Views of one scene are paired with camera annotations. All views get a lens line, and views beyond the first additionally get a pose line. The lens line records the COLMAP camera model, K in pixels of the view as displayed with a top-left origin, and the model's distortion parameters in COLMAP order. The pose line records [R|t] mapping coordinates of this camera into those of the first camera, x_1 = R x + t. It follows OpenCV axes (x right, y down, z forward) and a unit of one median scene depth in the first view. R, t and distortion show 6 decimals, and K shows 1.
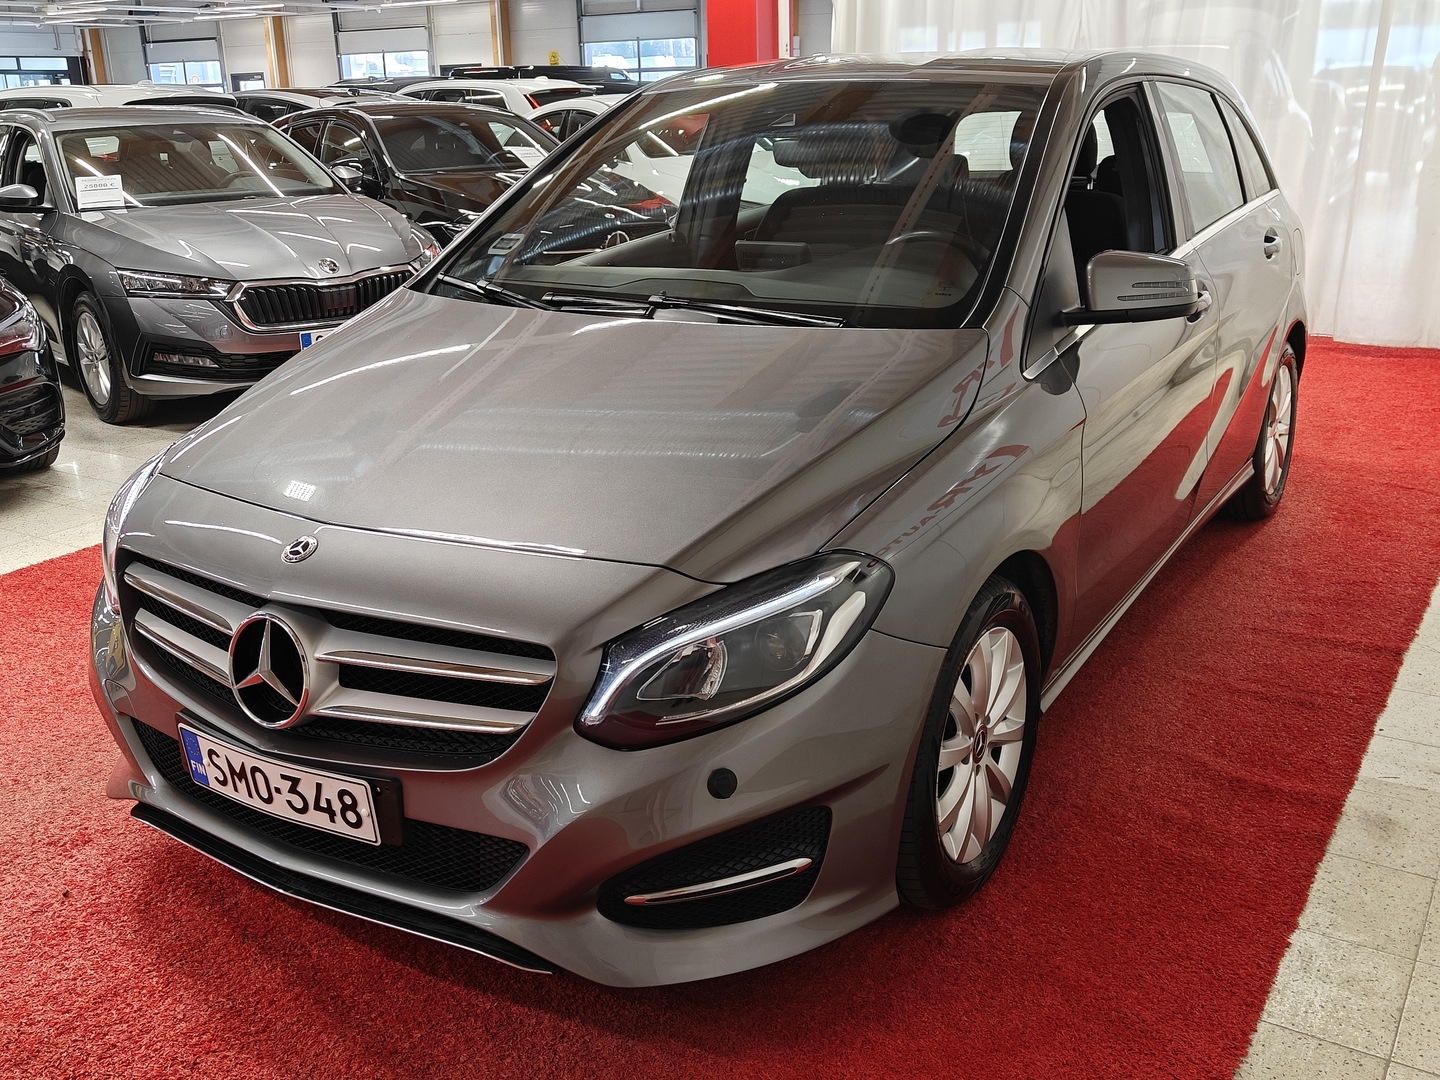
lens RADIAL K [[1365.7, 0, 711.0], [0, 1365.7, 539.3], [0, 0, 1]] dist [0.110848, -0.191807]
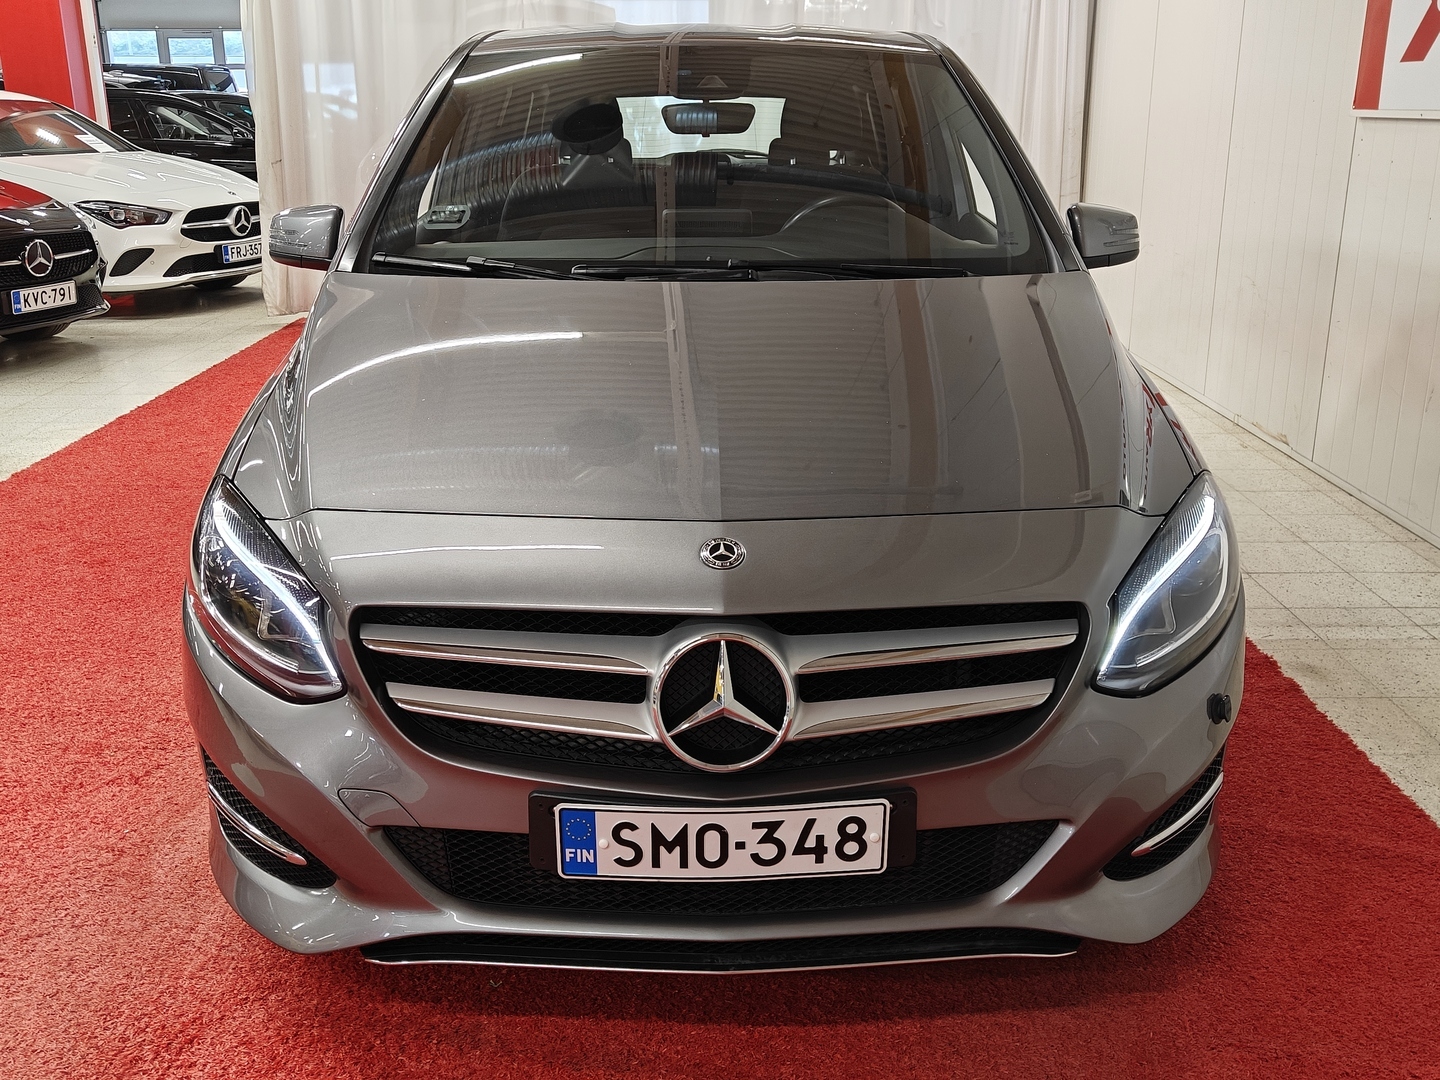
lens RADIAL K [[1365.7, 0, 711.0], [0, 1365.7, 539.3], [0, 0, 1]] dist [0.110848, -0.191807]
pose [[0.846952, -0.150143, 0.510029, -0.729366], [0.159151, 0.986905, 0.026240, -0.023964], [-0.507291, 0.058948, 0.859757, 0.294053]]
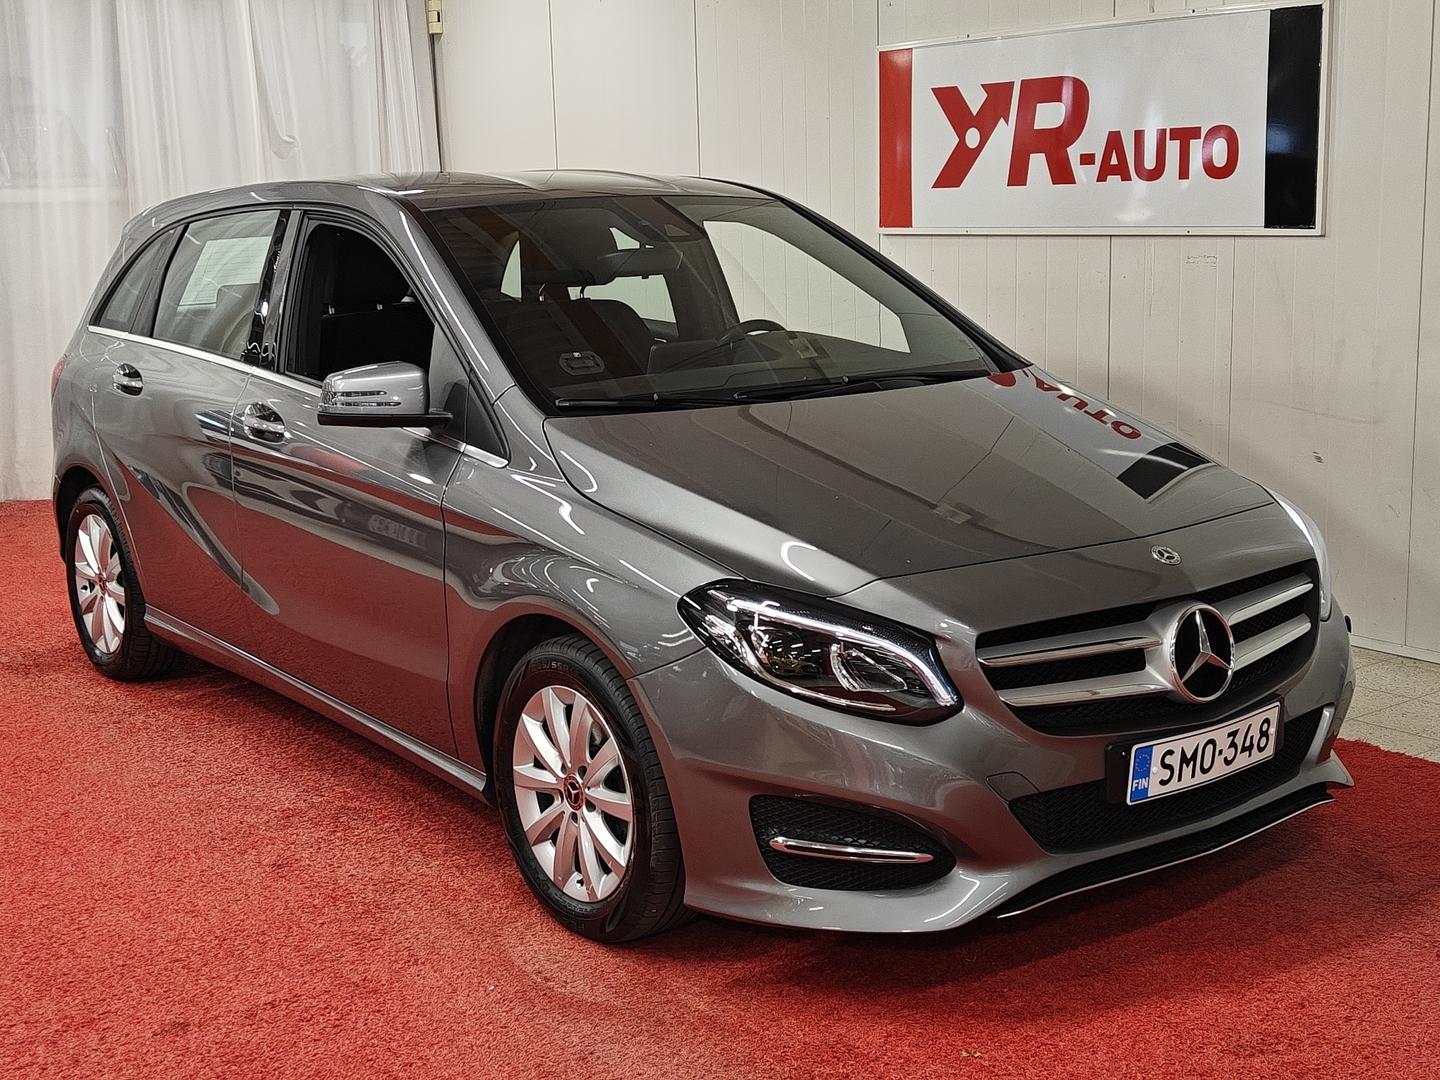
lens RADIAL K [[1921.3, 0, 721.2], [0, 1921.3, 537.4], [0, 0, 1]] dist [0.135064, 0.013722]
pose [[0.331667, -0.165275, 0.928806, -2.006813], [0.305864, 0.950191, 0.059859, -0.229286], [-0.892437, 0.264235, 0.365699, 0.731336]]
